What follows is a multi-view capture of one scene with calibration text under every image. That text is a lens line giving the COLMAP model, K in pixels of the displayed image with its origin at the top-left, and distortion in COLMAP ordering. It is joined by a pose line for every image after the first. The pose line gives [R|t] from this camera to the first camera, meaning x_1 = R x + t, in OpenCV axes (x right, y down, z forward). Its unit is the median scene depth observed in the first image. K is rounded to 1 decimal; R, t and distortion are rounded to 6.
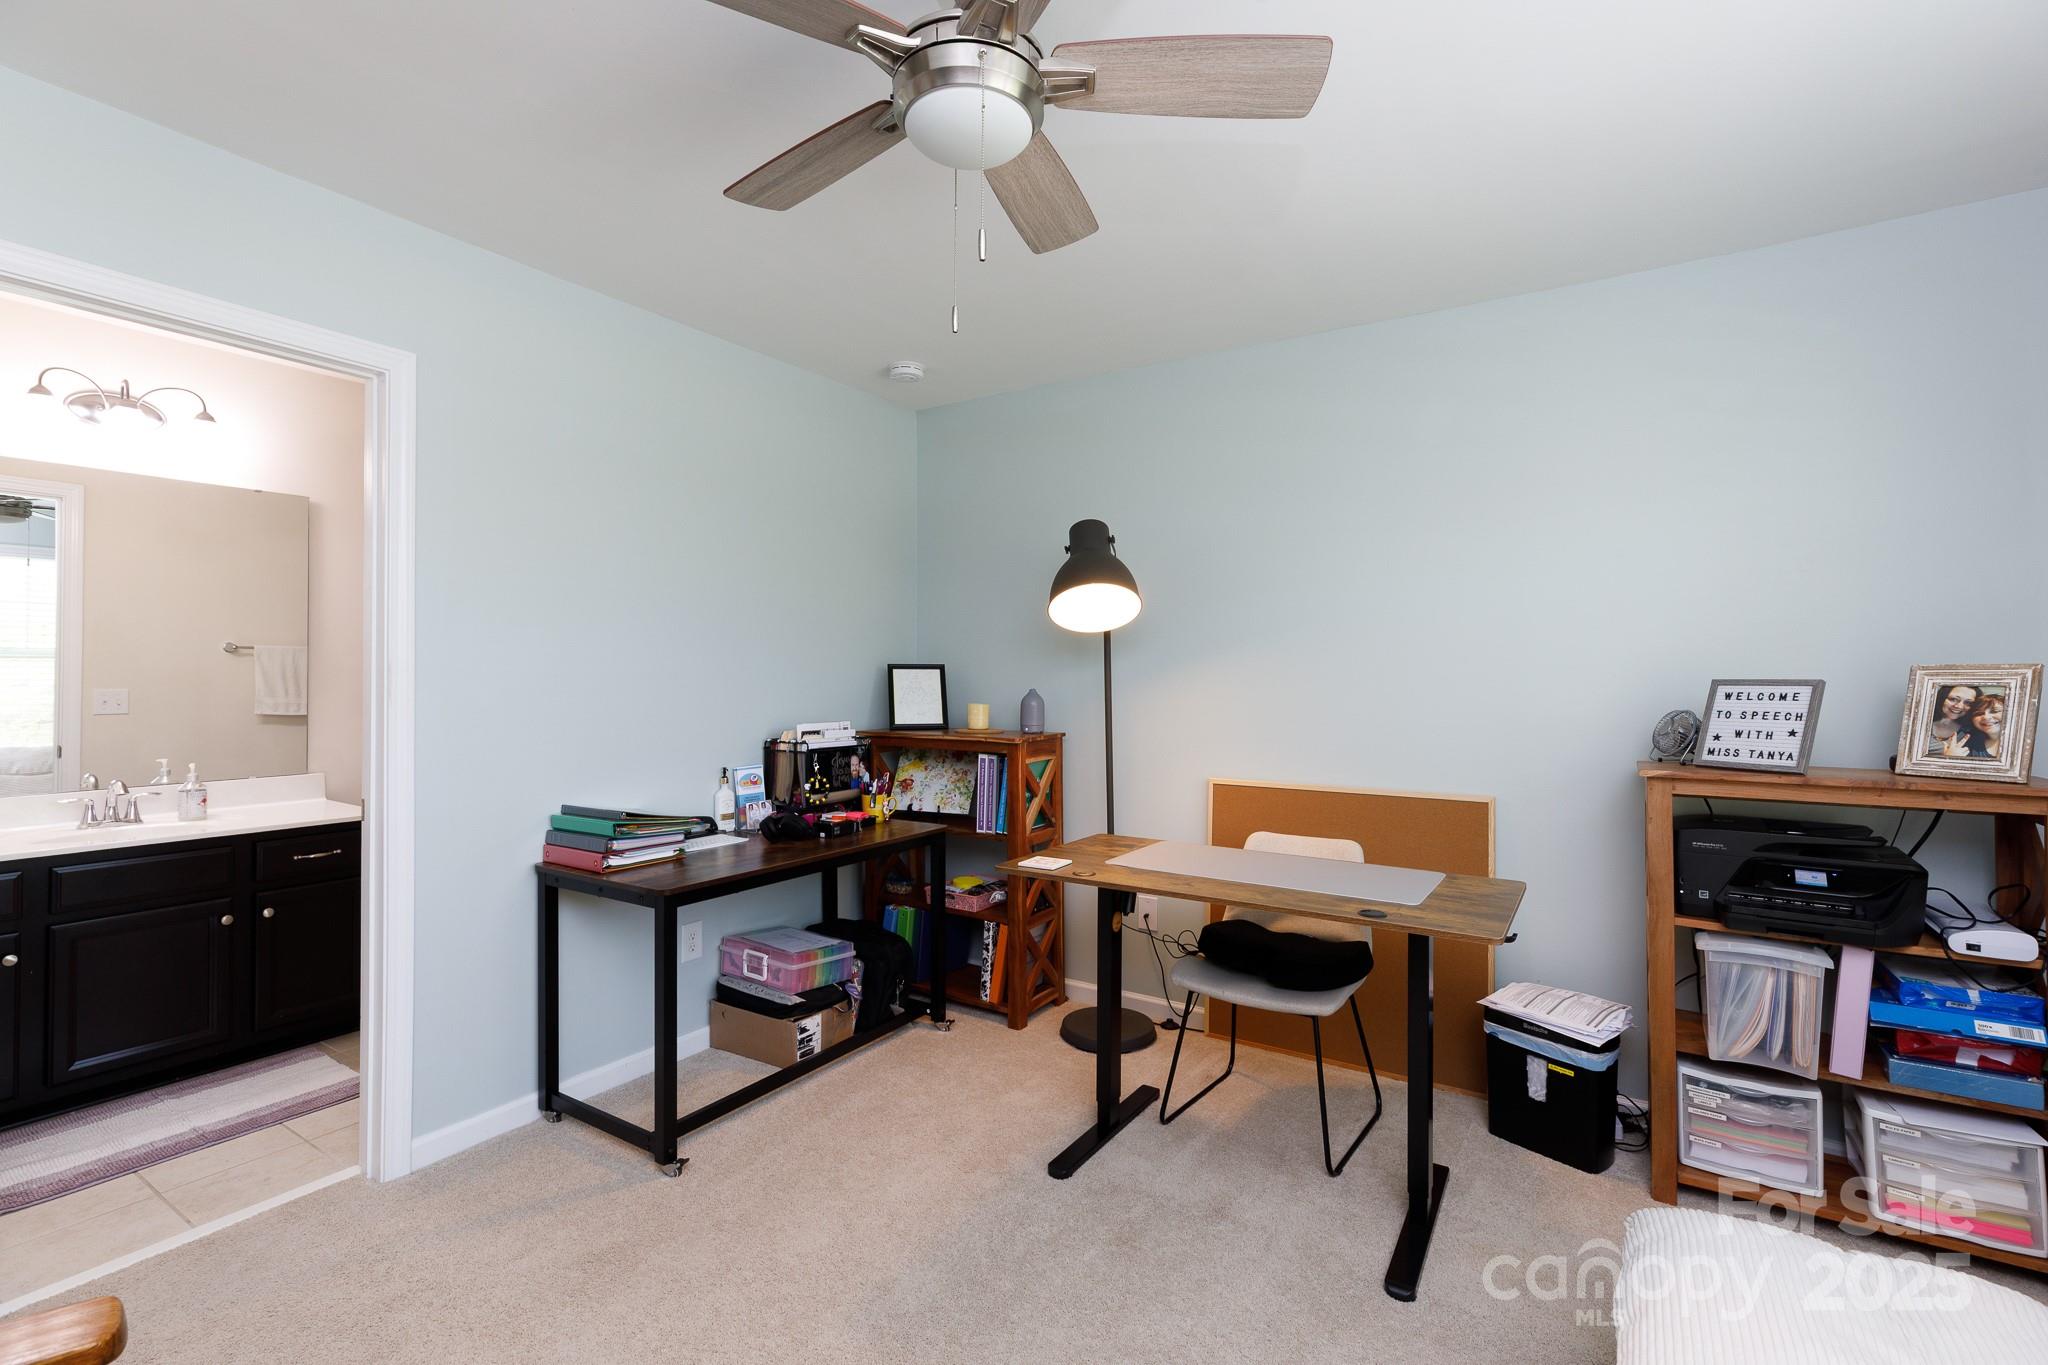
lens RADIAL K [[914.9, 0, 1031.9], [0, 914.9, 675.7], [0, 0, 1]] dist [0.004703, -0.000146]
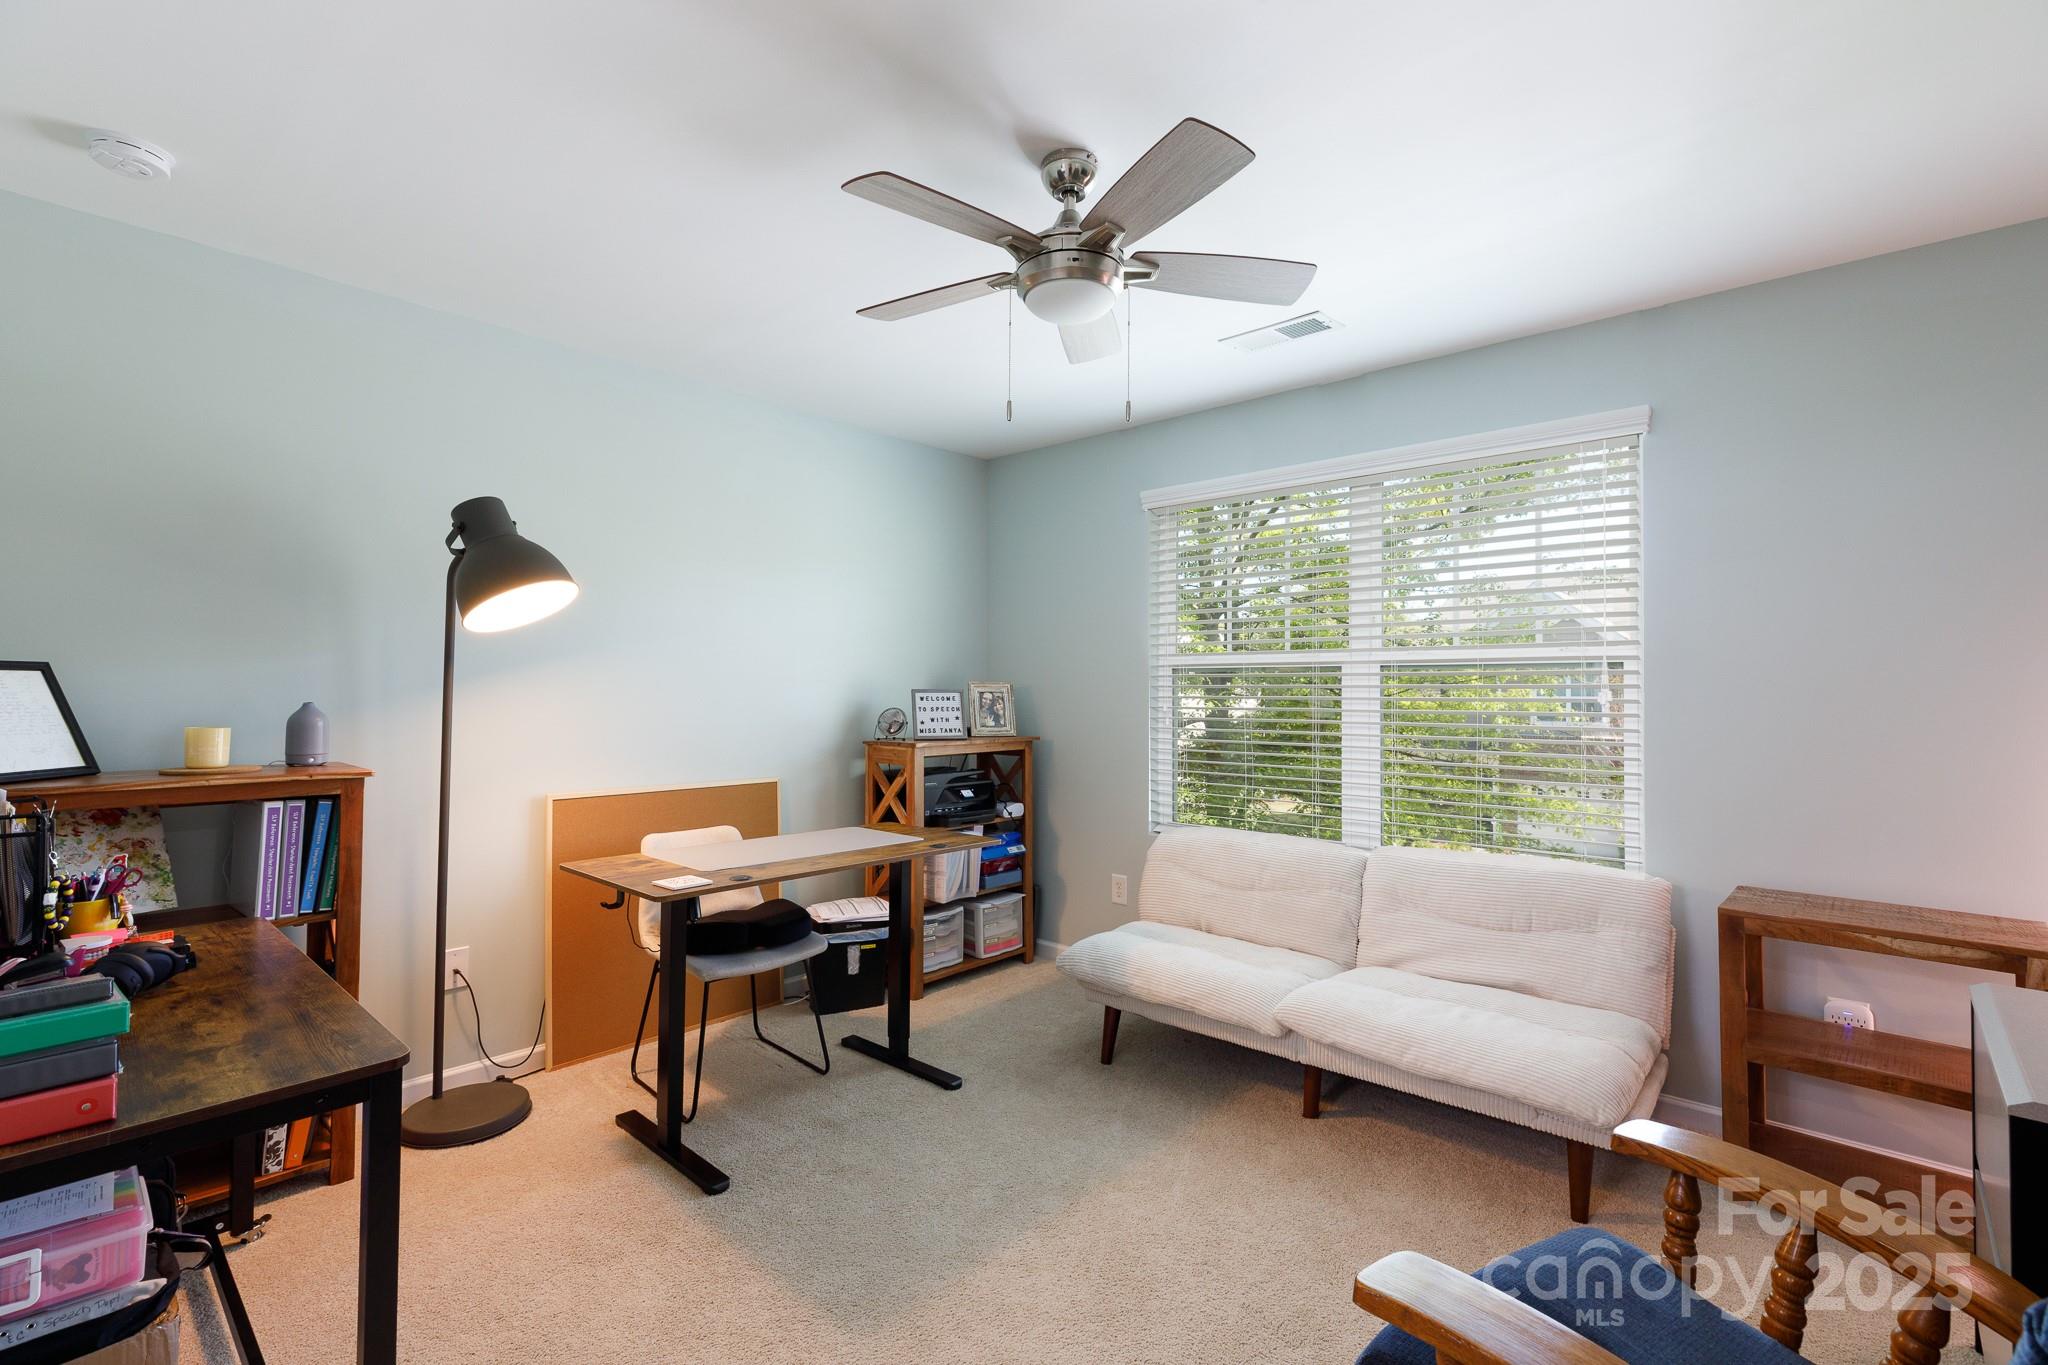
lens RADIAL K [[914.9, 0, 1035.4], [0, 914.9, 674.8], [0, 0, 1]] dist [0.004703, -0.000146]
pose [[0.154882, 0.013543, 0.987840, -0.935860], [-0.007225, 0.999895, -0.012575, -0.002822], [-0.987907, -0.005190, 0.154964, 0.525545]]
